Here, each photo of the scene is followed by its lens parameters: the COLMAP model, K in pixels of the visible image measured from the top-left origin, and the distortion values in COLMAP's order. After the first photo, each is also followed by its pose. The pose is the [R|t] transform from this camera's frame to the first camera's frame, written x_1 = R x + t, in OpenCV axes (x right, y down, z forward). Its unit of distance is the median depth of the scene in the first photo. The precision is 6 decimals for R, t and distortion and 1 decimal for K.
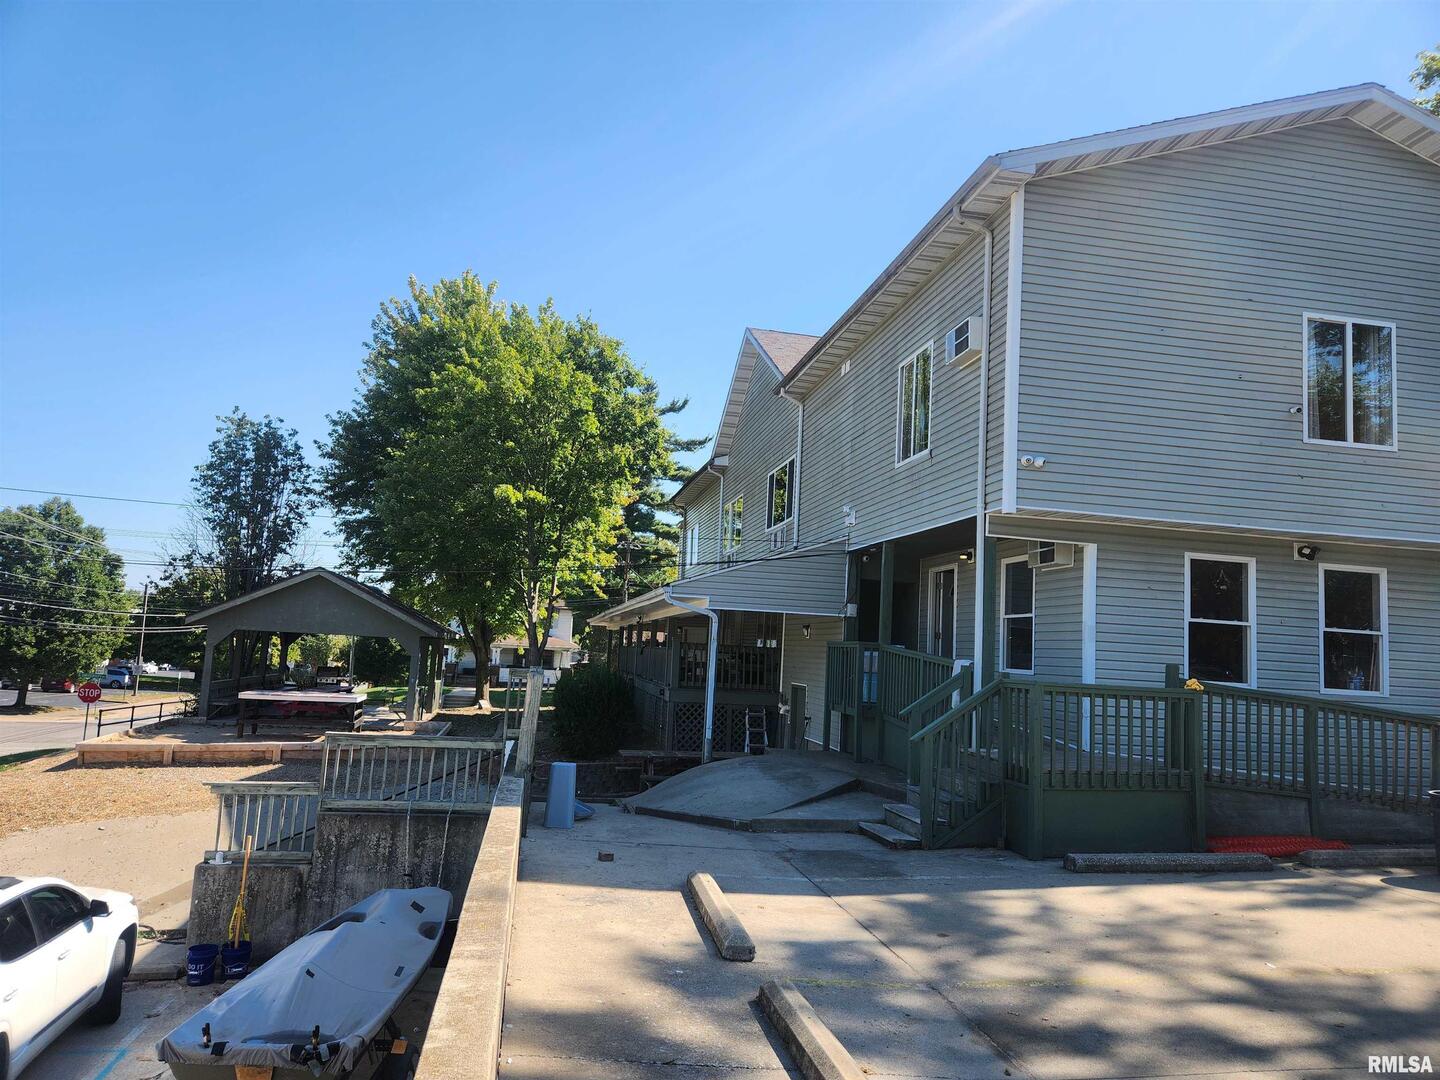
lens RADIAL K [[929.9, 0, 715.5], [0, 929.9, 551.9], [0, 0, 1]] dist [0.072667, -0.064947]
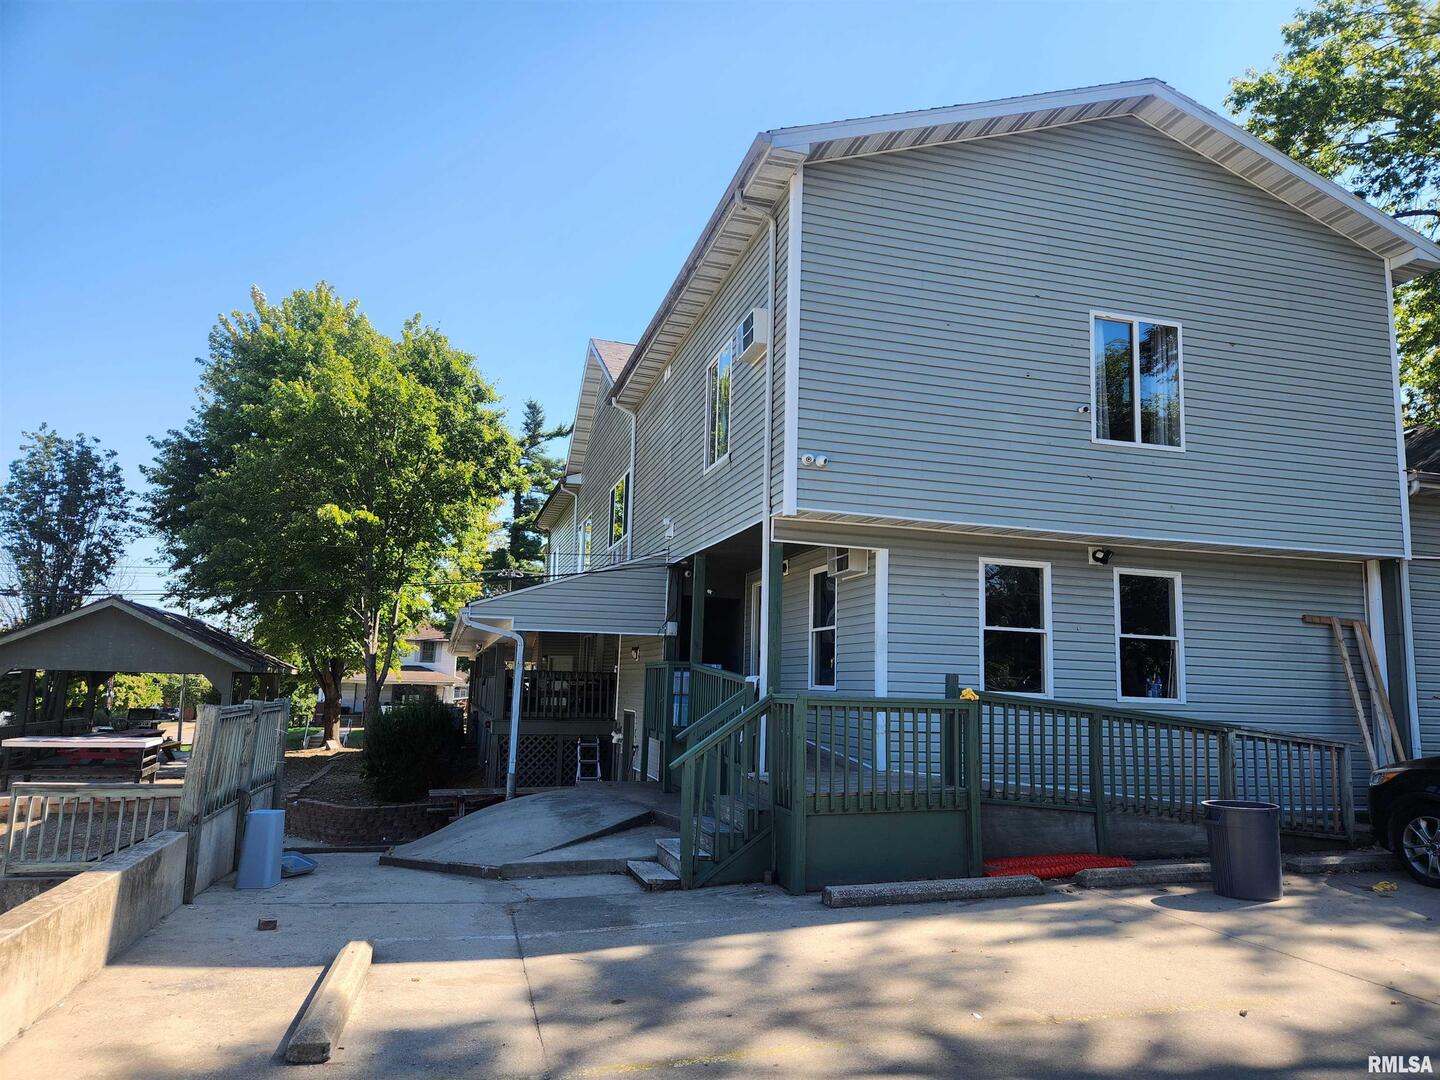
lens RADIAL K [[928.1, 0, 728.5], [0, 928.1, 553.8], [0, 0, 1]] dist [0.075676, -0.067261]
pose [[0.994179, -0.010782, 0.107202, 0.142467], [0.013975, 0.999479, -0.029082, 0.020704], [-0.106833, 0.030411, 0.993812, 0.084999]]
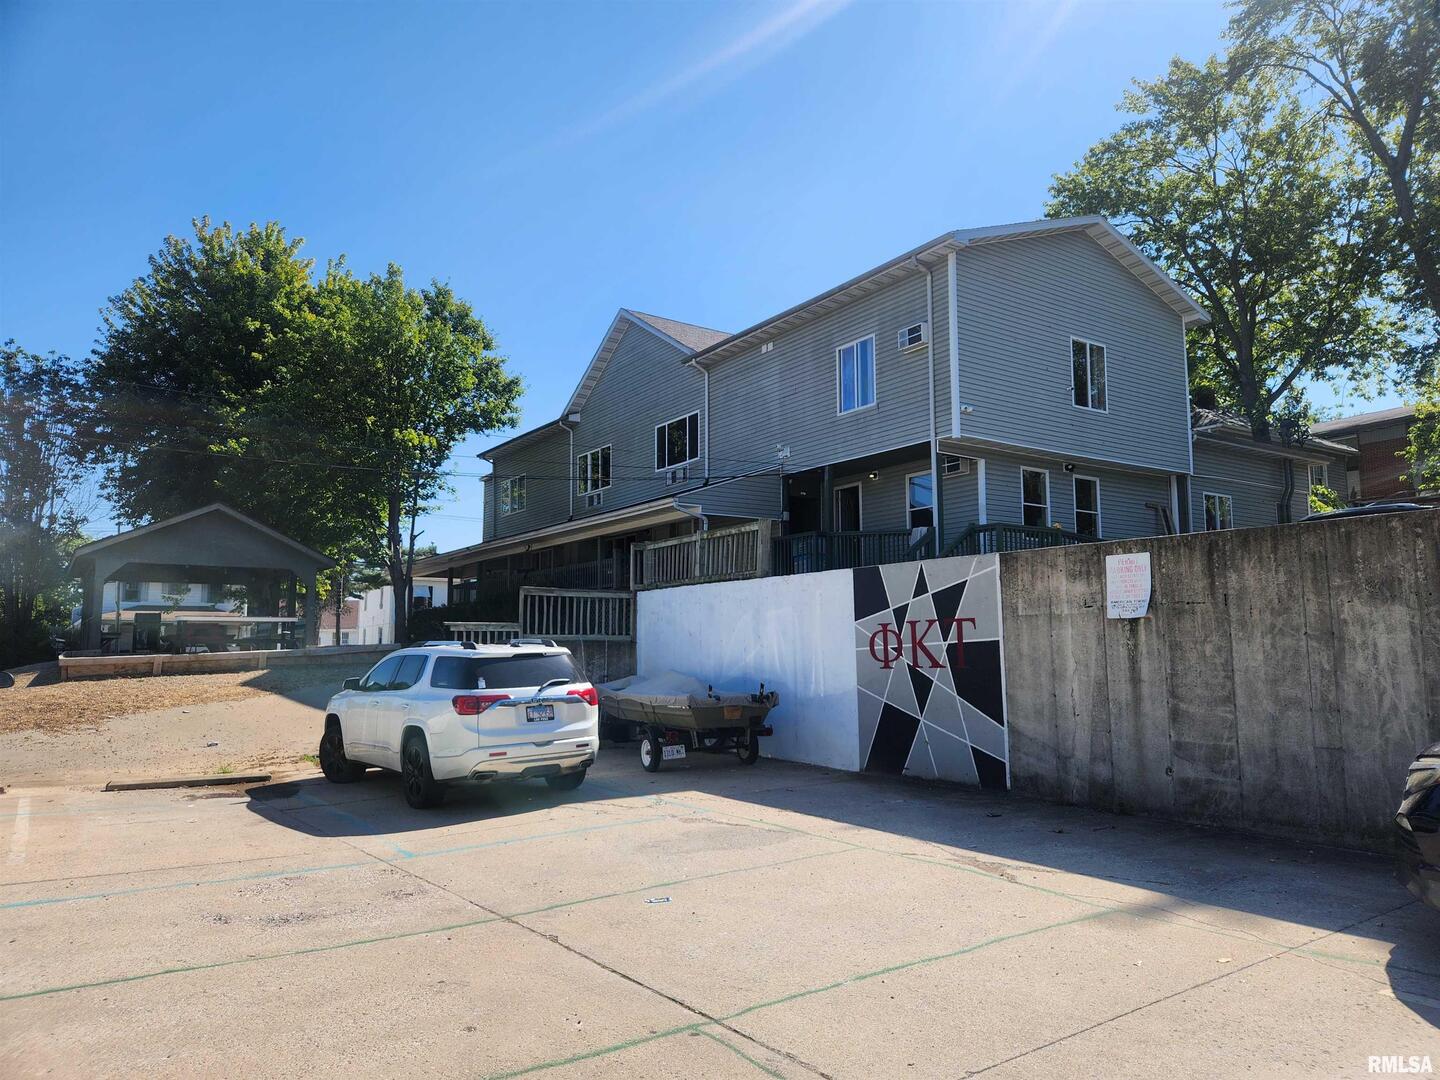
lens RADIAL K [[929.9, 0, 715.5], [0, 929.9, 551.9], [0, 0, 1]] dist [0.072667, -0.064947]
pose [[0.910872, -0.015303, 0.412405, -0.758908], [0.008708, 0.999802, 0.017866, 0.126158], [-0.412597, -0.012682, 0.910825, -0.377902]]
